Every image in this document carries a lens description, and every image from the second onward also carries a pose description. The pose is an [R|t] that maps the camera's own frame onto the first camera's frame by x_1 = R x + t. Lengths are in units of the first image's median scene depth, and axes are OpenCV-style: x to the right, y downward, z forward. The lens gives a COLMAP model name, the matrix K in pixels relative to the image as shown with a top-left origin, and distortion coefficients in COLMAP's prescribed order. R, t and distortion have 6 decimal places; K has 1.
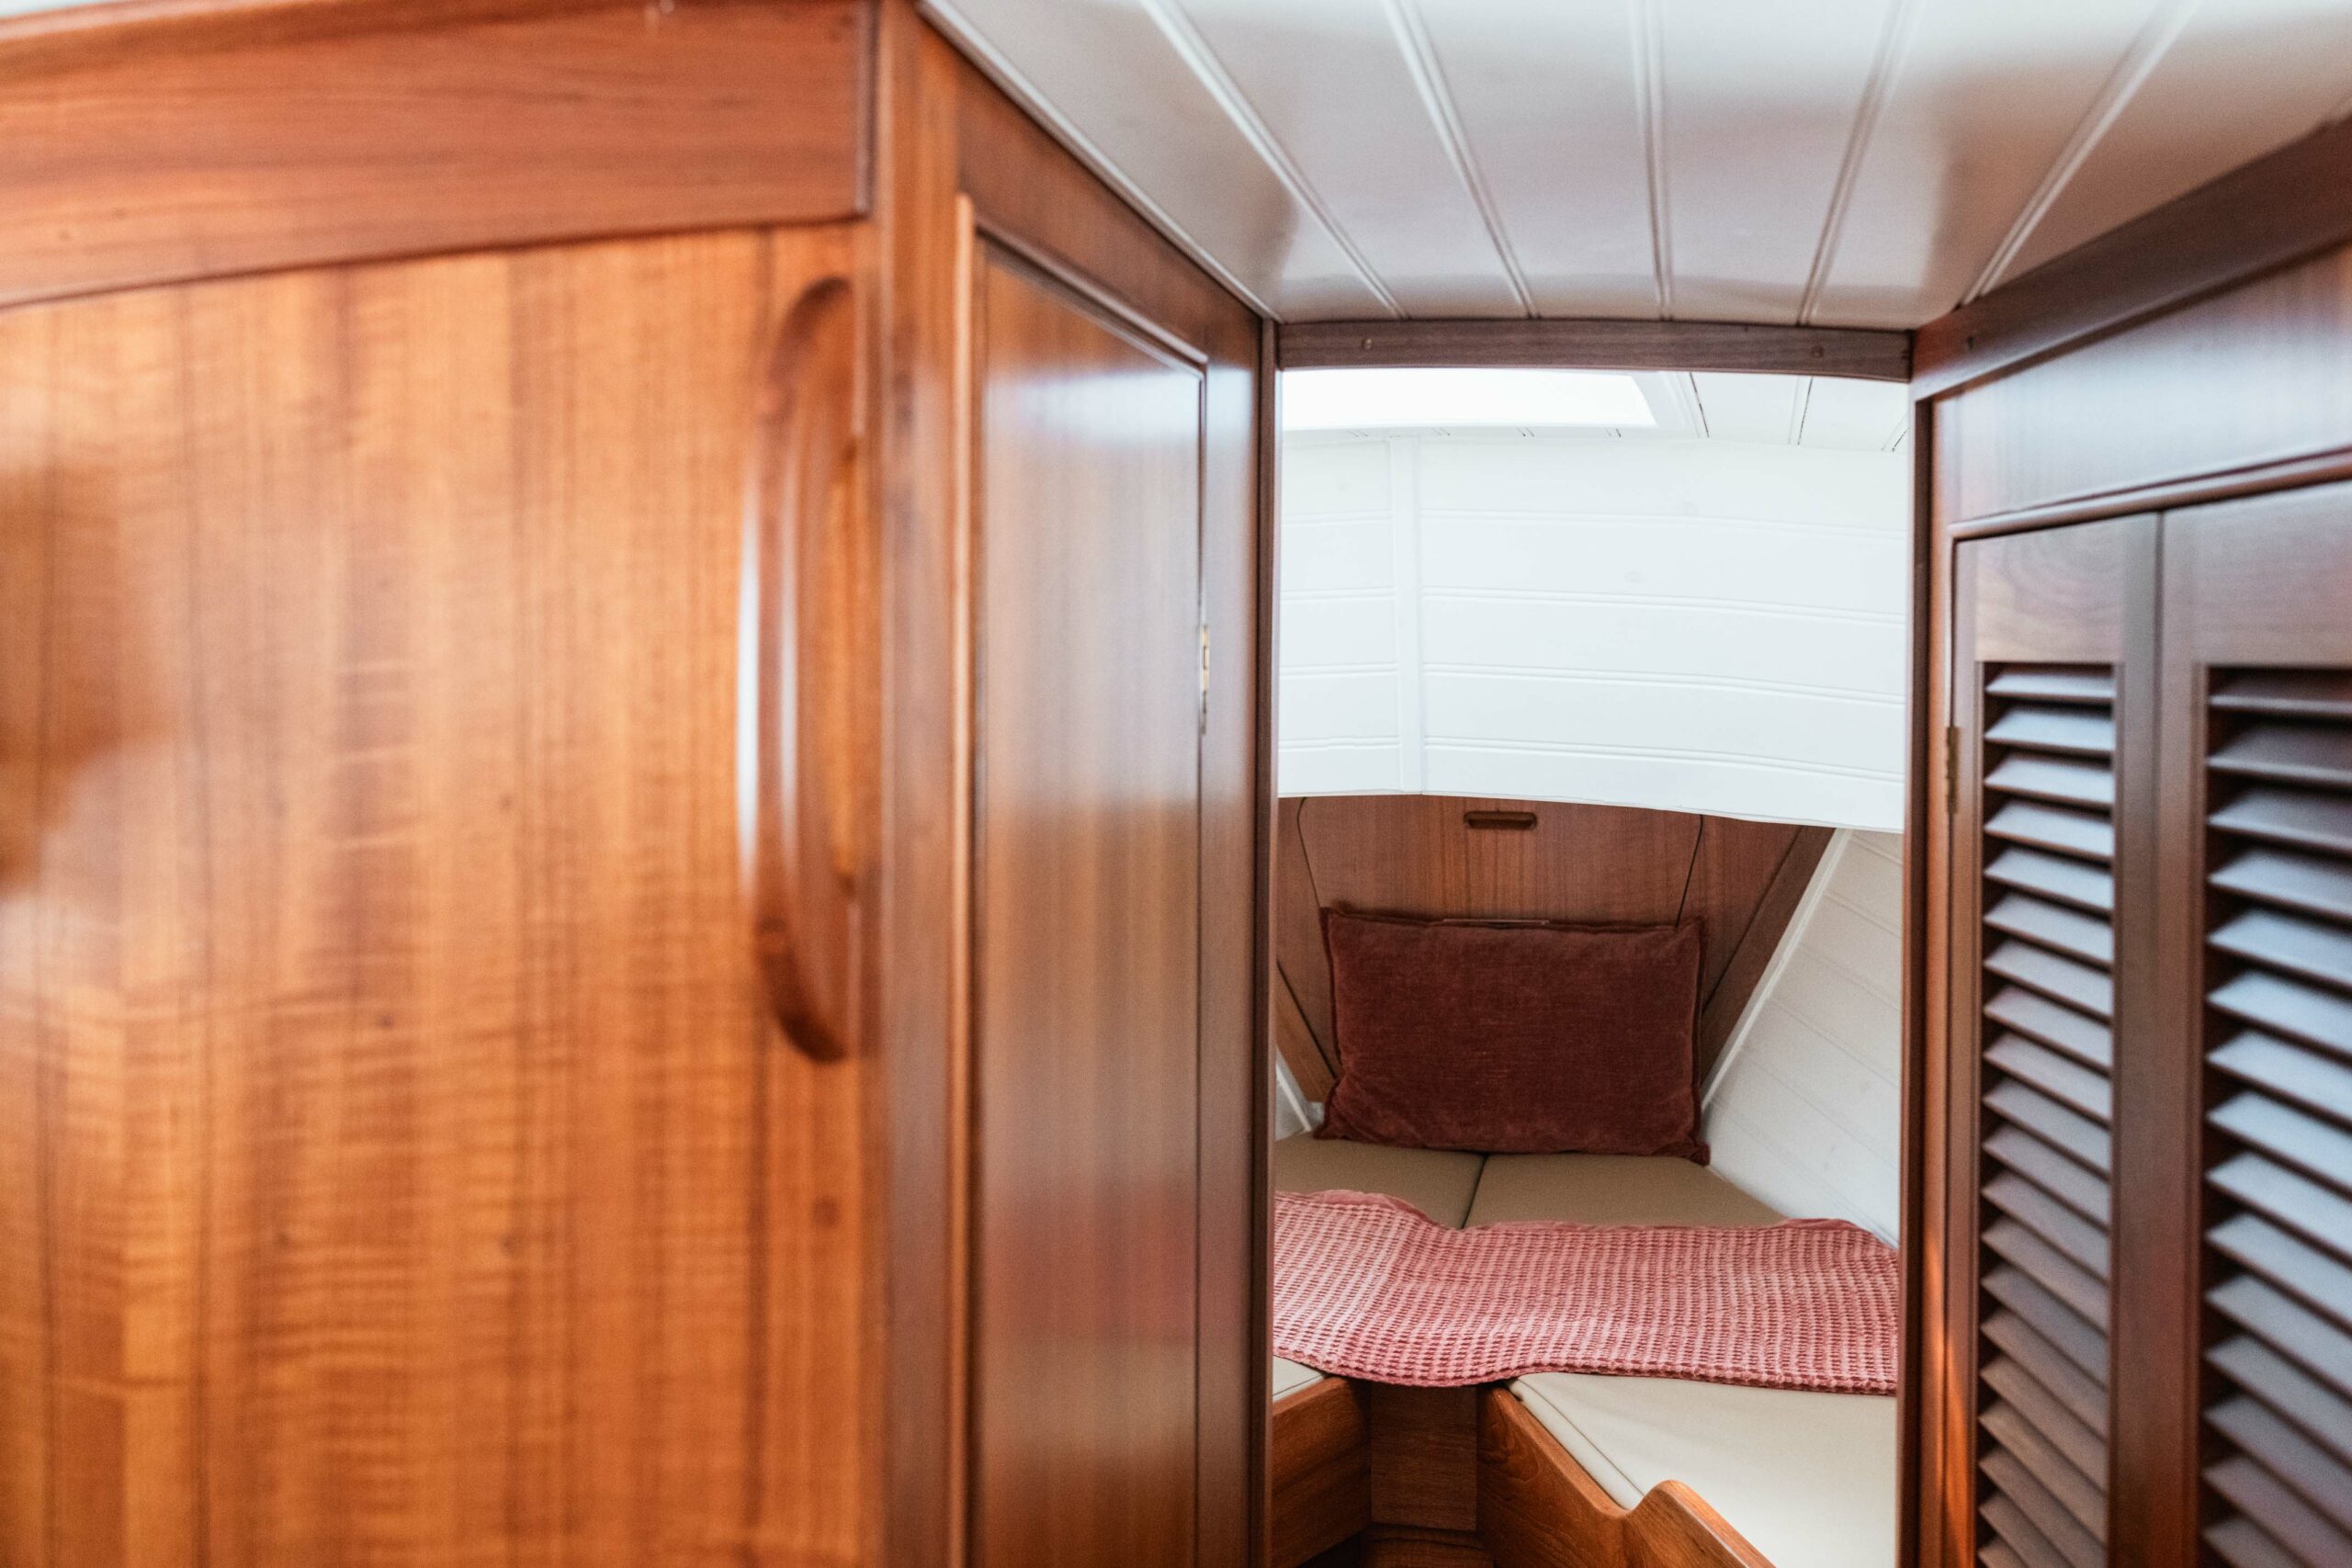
lens RADIAL K [[2279.2, 0, 1146.3], [0, 2279.2, 680.3], [0, 0, 1]] dist [0.009751, -0.003006]
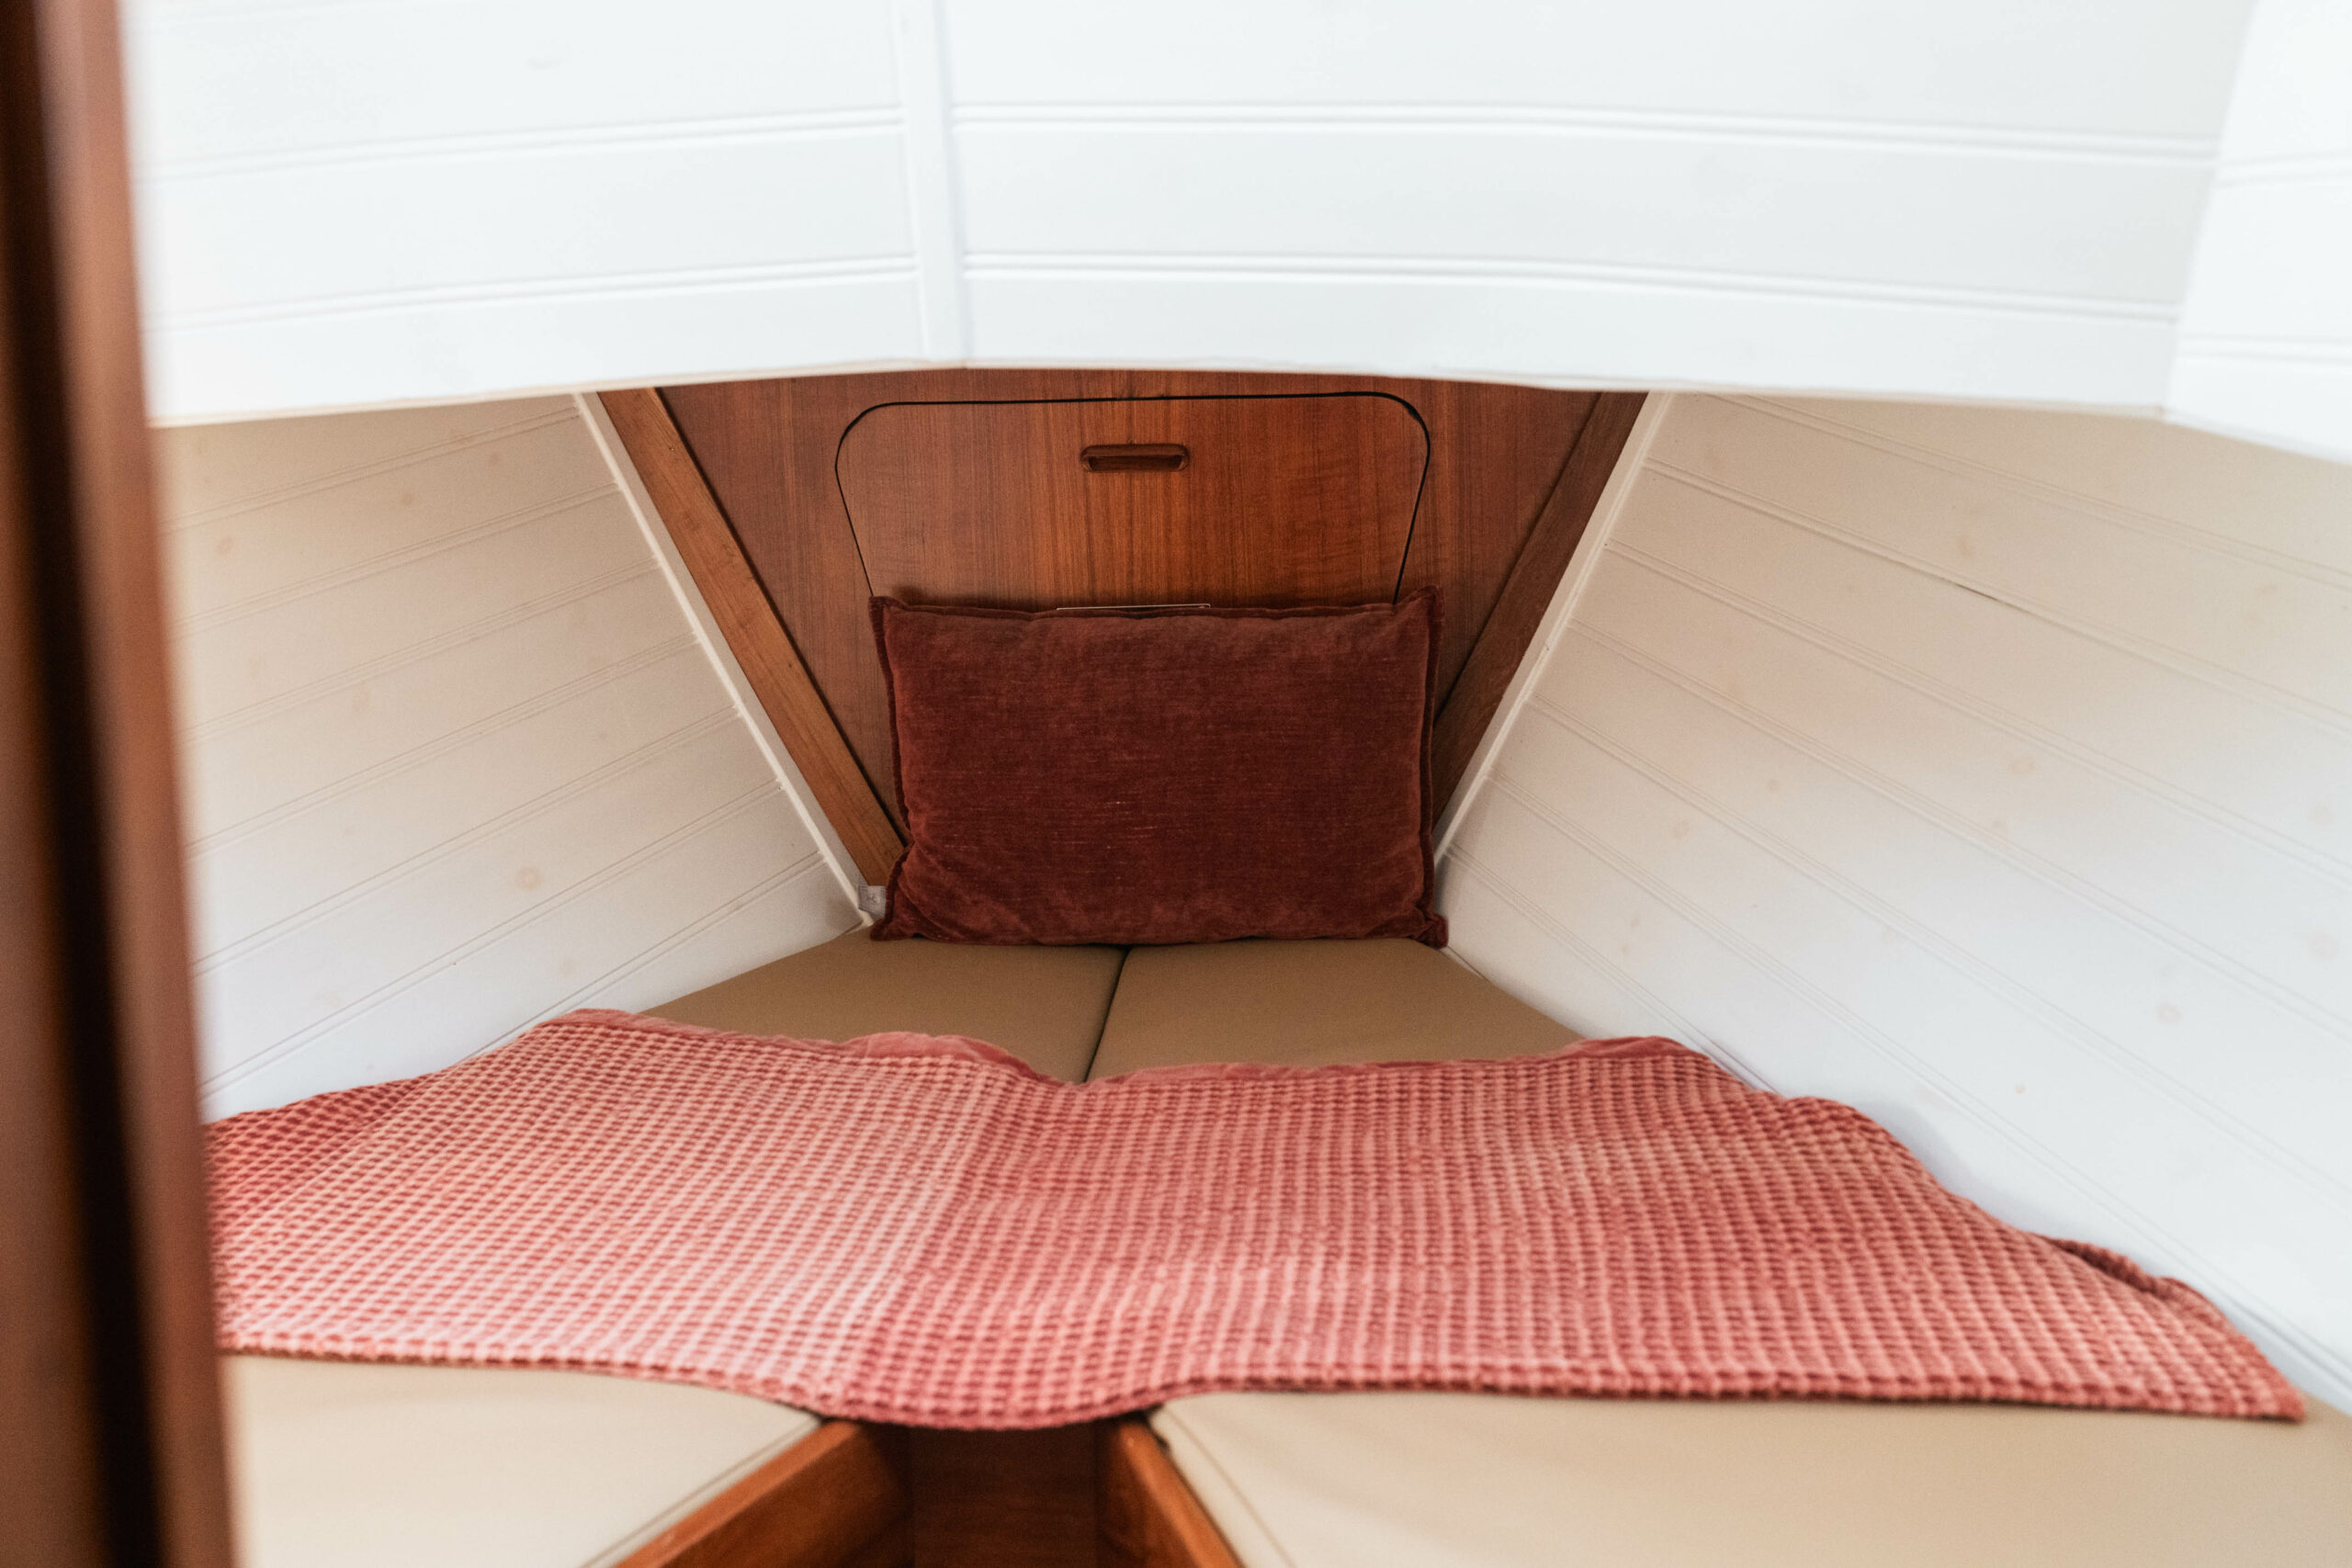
lens RADIAL K [[2279.2, 0, 1146.3], [0, 2279.2, 680.3], [0, 0, 1]] dist [0.009751, -0.003006]
pose [[0.989329, -0.044096, 0.138867, 0.077486], [0.026391, 0.991571, 0.126849, 0.051500], [-0.143290, -0.121831, 0.982153, 0.412519]]
